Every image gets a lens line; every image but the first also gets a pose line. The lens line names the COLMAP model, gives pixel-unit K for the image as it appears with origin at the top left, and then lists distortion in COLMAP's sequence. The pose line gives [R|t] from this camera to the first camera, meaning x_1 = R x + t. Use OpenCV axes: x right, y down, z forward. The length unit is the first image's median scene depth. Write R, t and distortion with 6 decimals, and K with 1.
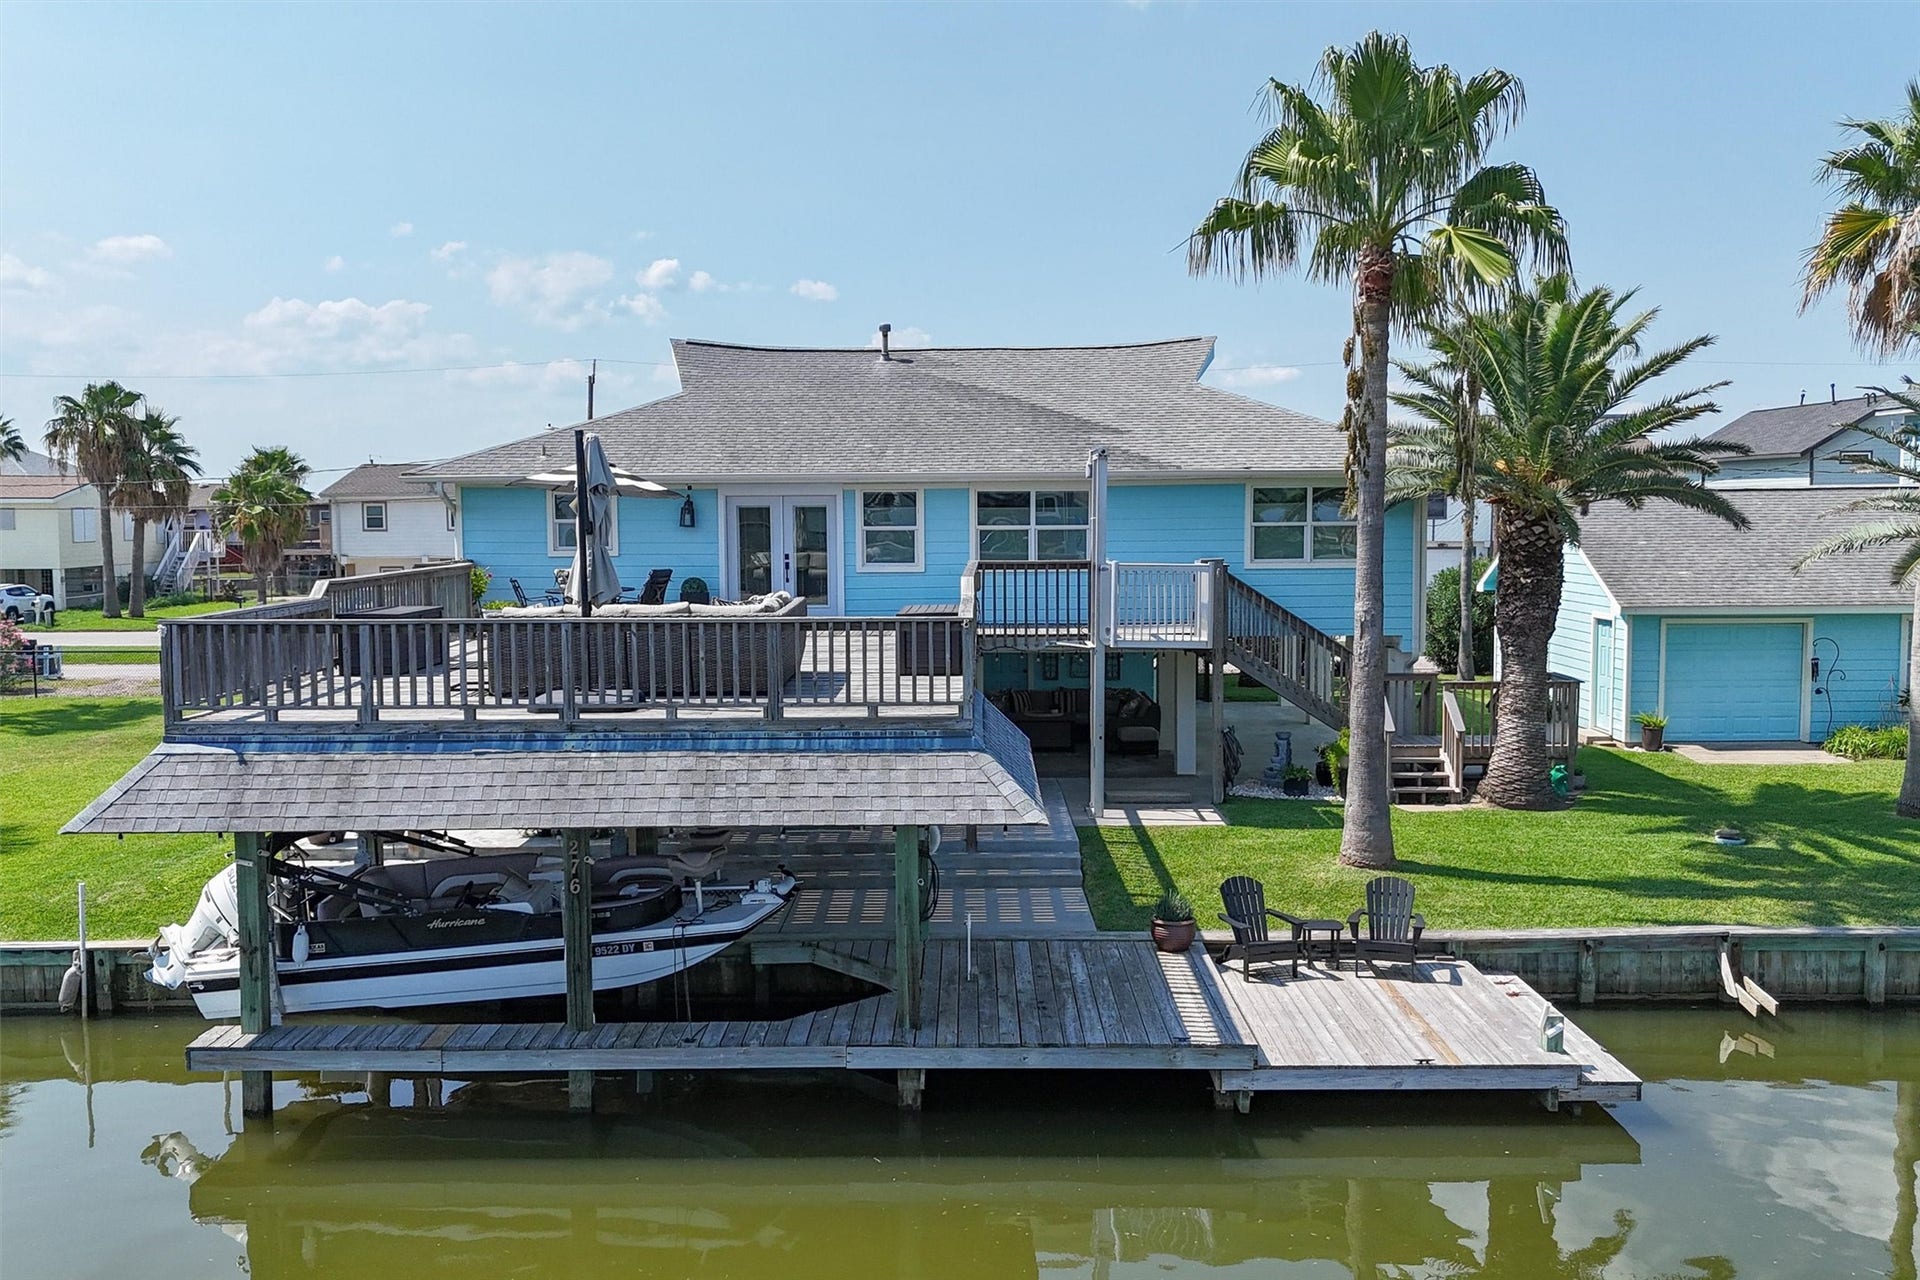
lens RADIAL K [[1668.9, 0, 957.0], [0, 1668.9, 642.3], [0, 0, 1]] dist [0.079248, -0.076783]
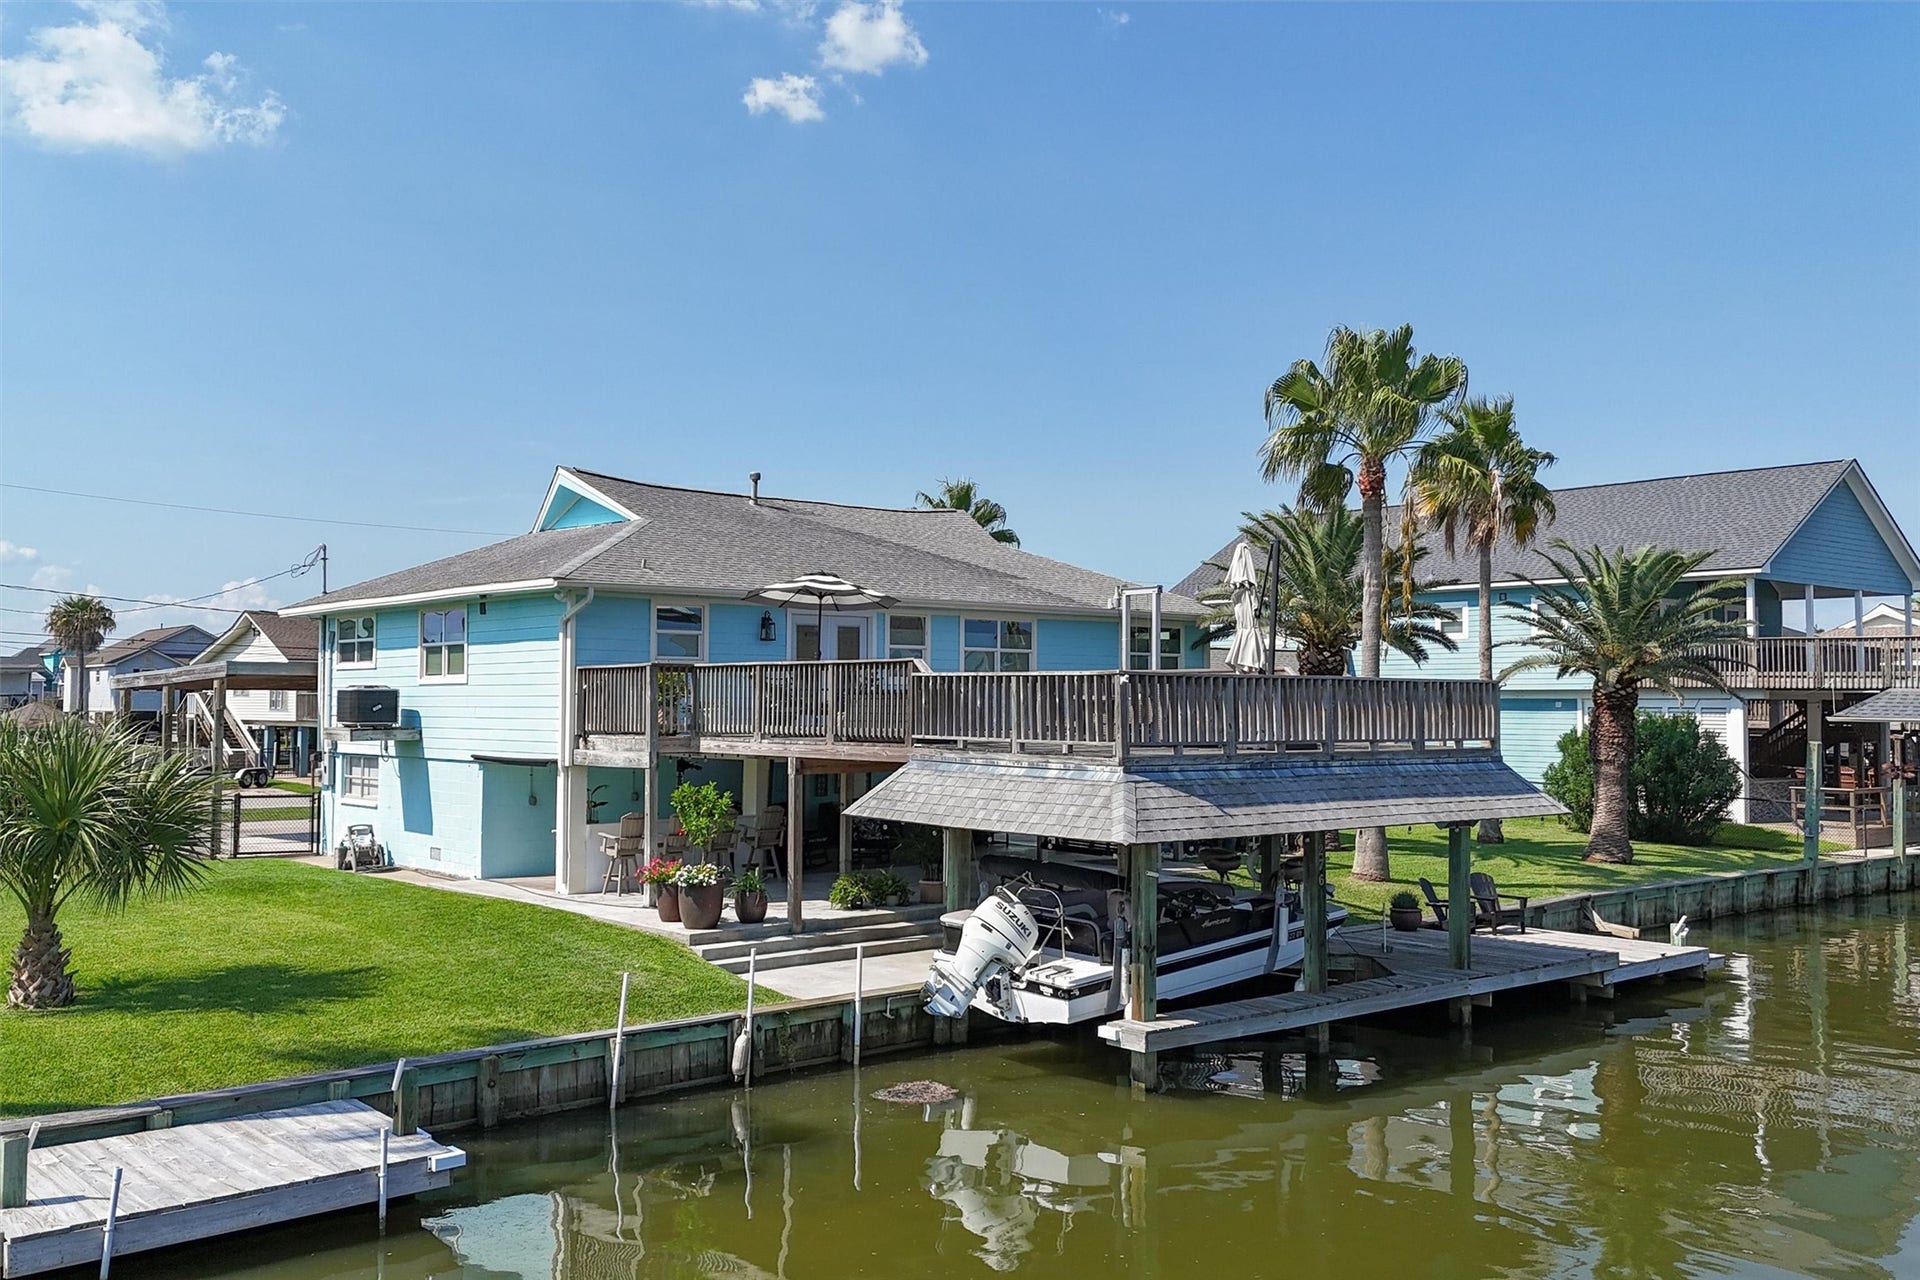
lens RADIAL K [[1668.9, 0, 955.9], [0, 1668.9, 621.1], [0, 0, 1]] dist [0.079248, -0.076783]
pose [[0.757821, 0.040339, 0.651214, -1.078560], [0.044982, 0.992482, -0.113824, 0.066565], [-0.650910, 0.115551, 0.750309, 0.139755]]
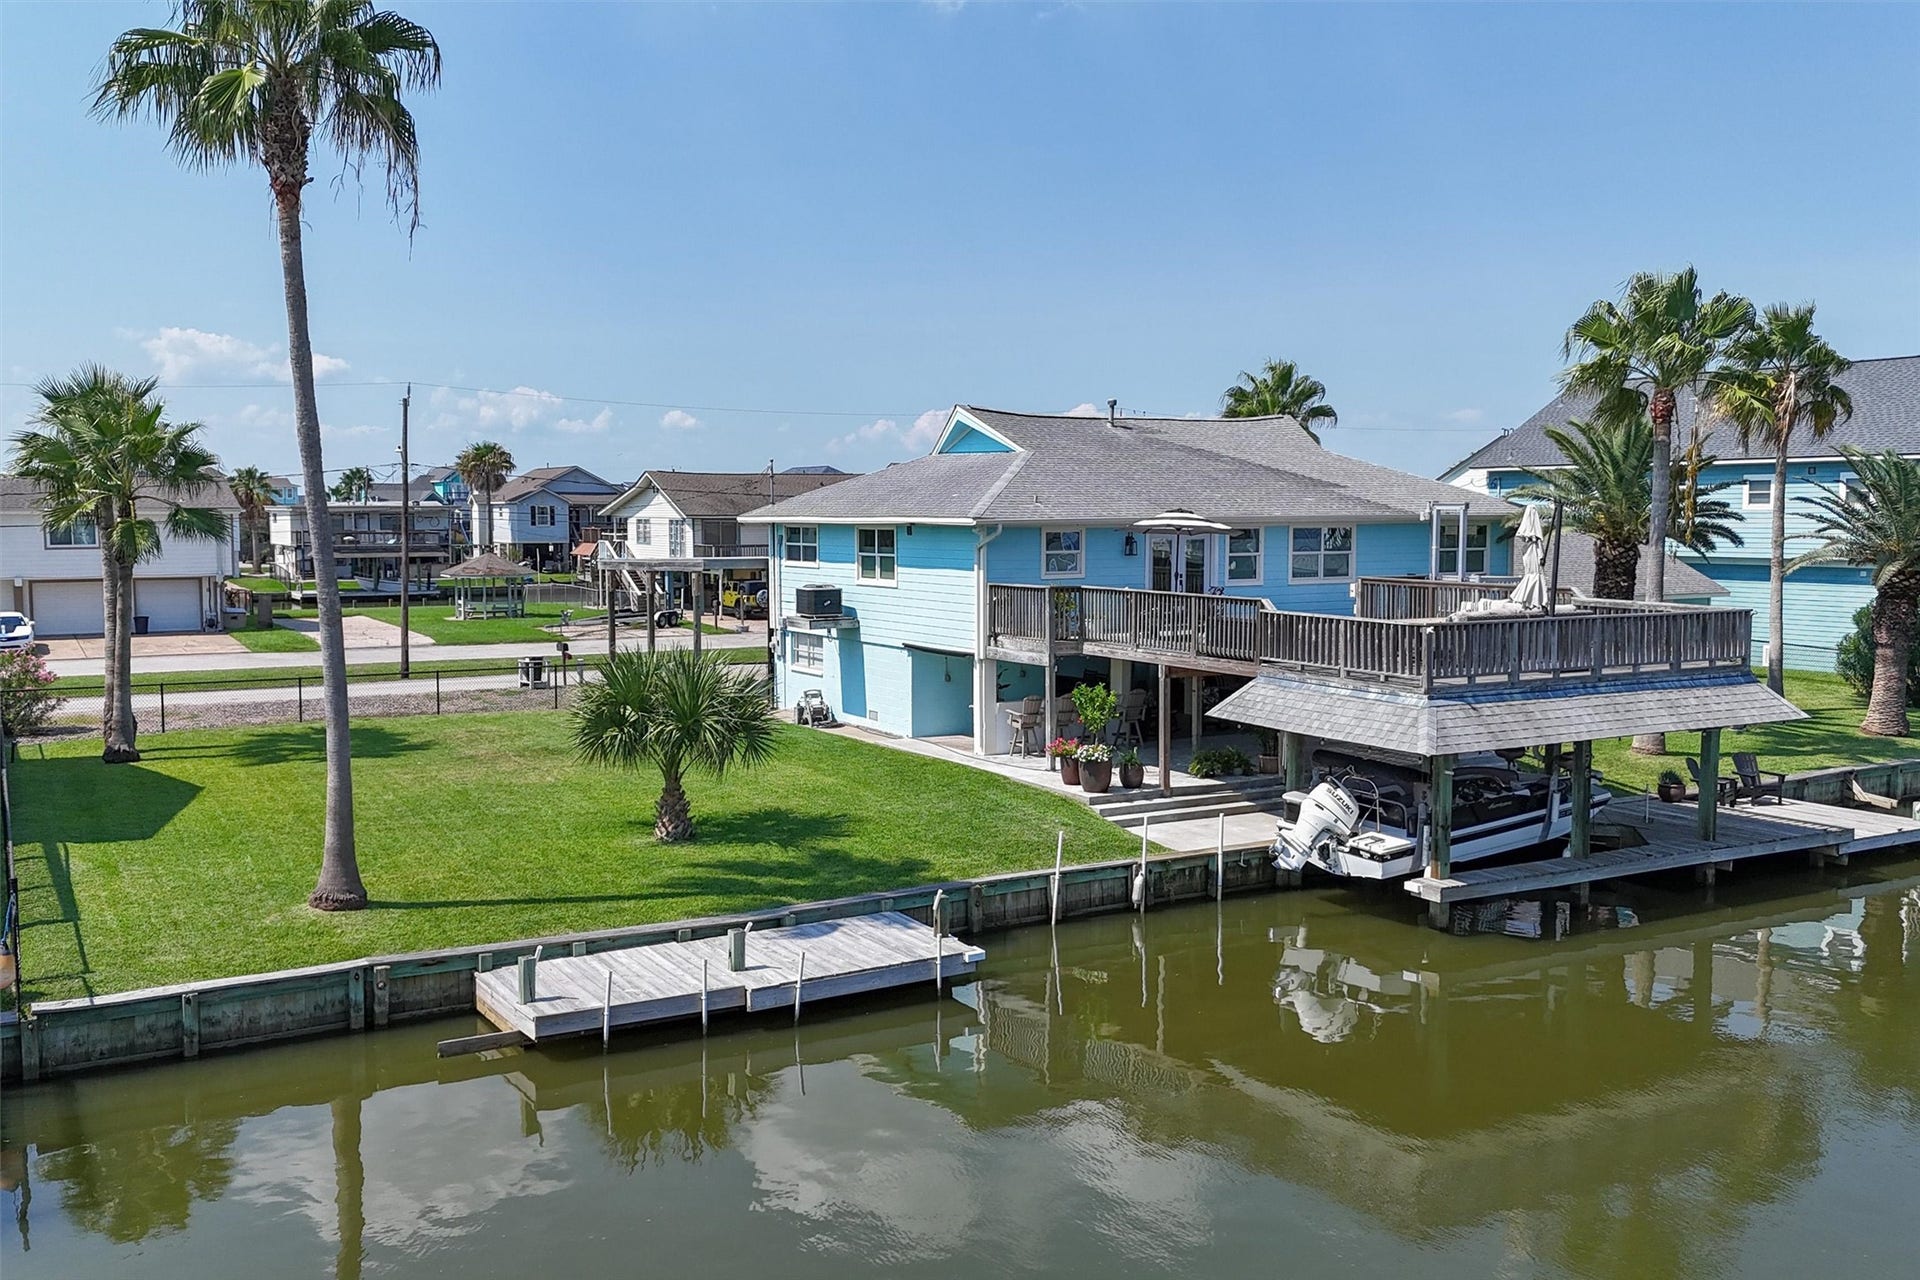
lens RADIAL K [[1668.9, 0, 940.5], [0, 1668.9, 622.5], [0, 0, 1]] dist [0.079248, -0.076783]
pose [[0.865246, -0.029976, 0.500450, -1.350777], [0.037147, 0.999300, -0.004368, -0.020059], [-0.499969, 0.022369, 0.865754, -0.130188]]
